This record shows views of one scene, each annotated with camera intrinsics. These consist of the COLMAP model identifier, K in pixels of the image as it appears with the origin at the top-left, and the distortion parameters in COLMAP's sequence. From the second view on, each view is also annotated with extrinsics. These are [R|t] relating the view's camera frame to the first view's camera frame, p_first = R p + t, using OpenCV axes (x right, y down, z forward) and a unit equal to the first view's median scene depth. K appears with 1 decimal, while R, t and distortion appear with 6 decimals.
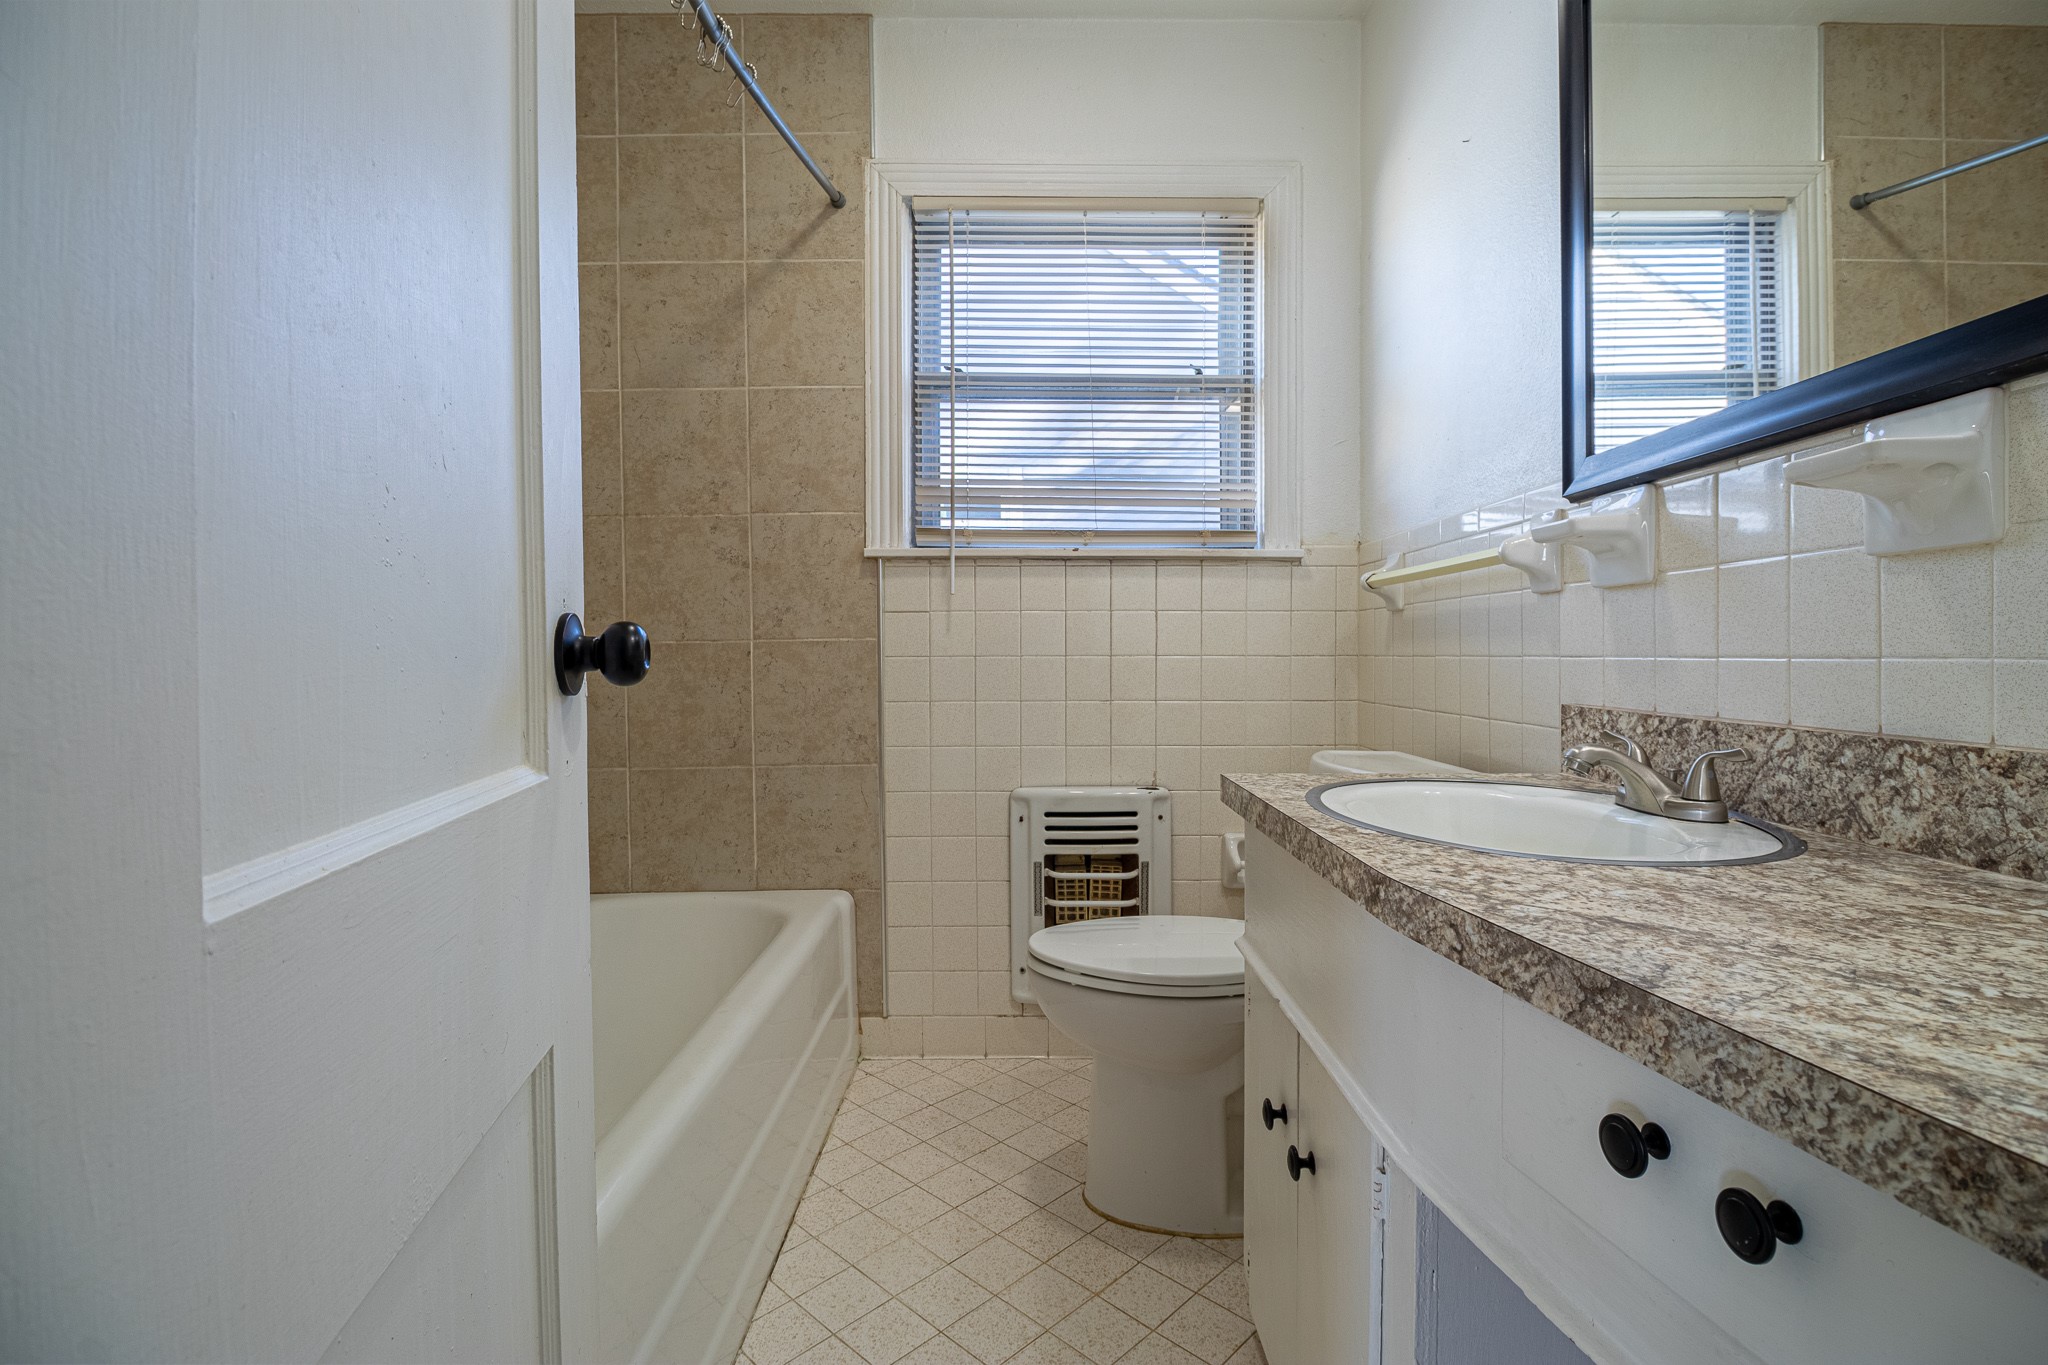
lens RADIAL K [[989.8, 0, 1022.1], [0, 989.8, 663.3], [0, 0, 1]] dist [0.000575, 0.000576]
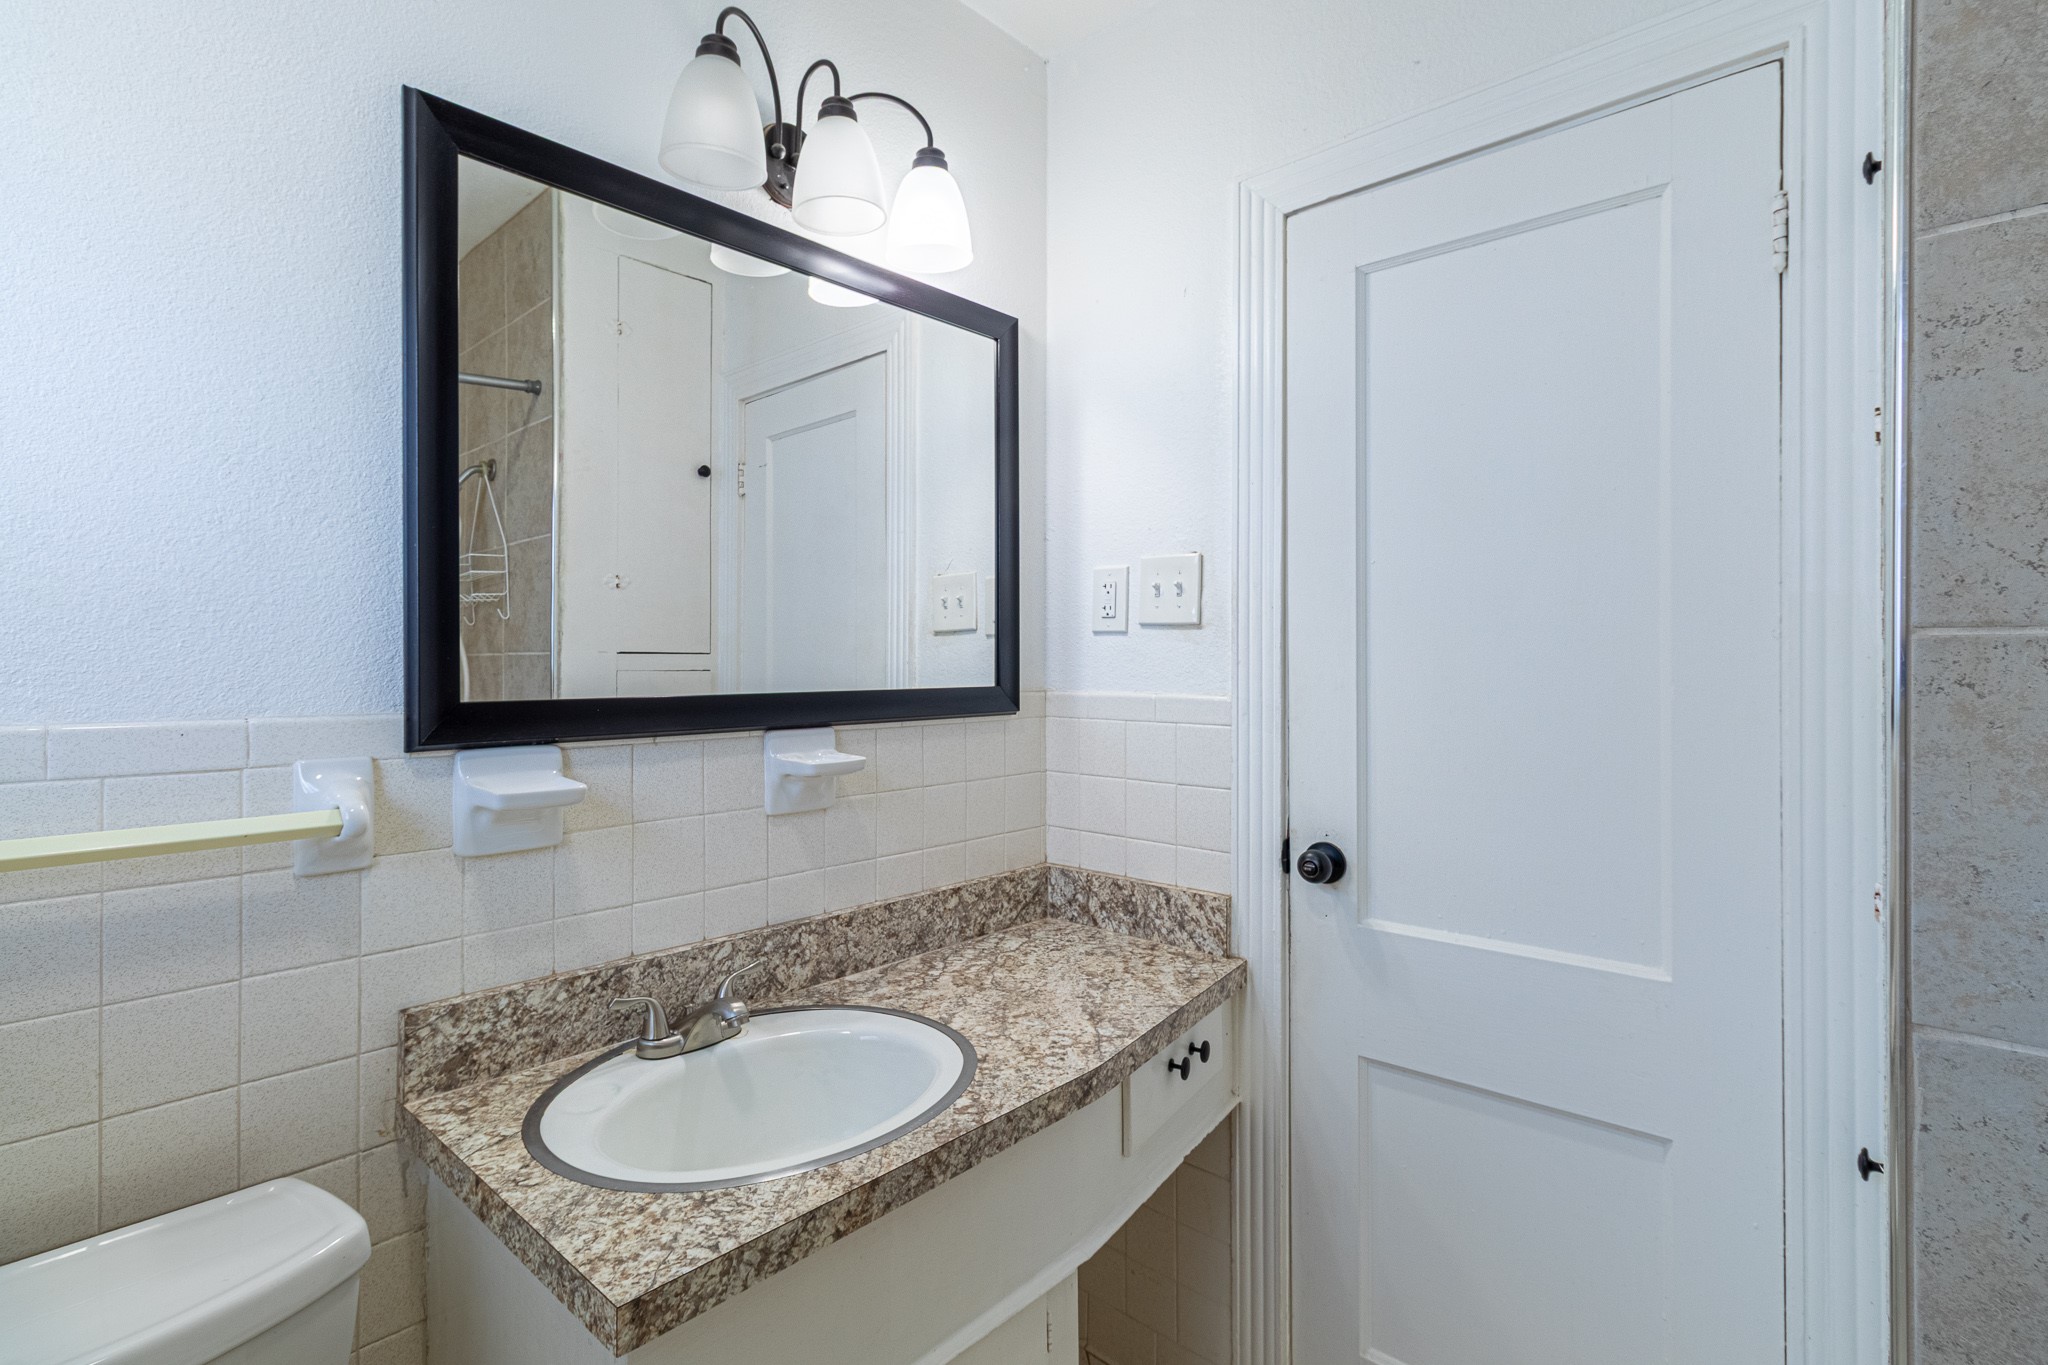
lens RADIAL K [[989.8, 0, 1022.1], [0, 989.8, 663.3], [0, 0, 1]] dist [0.000575, 0.000576]
pose [[-0.737227, -0.007649, 0.675602, -0.503294], [-0.000026, 0.999936, 0.011292, -0.366913], [-0.675645, 0.008307, -0.737180, 1.881682]]
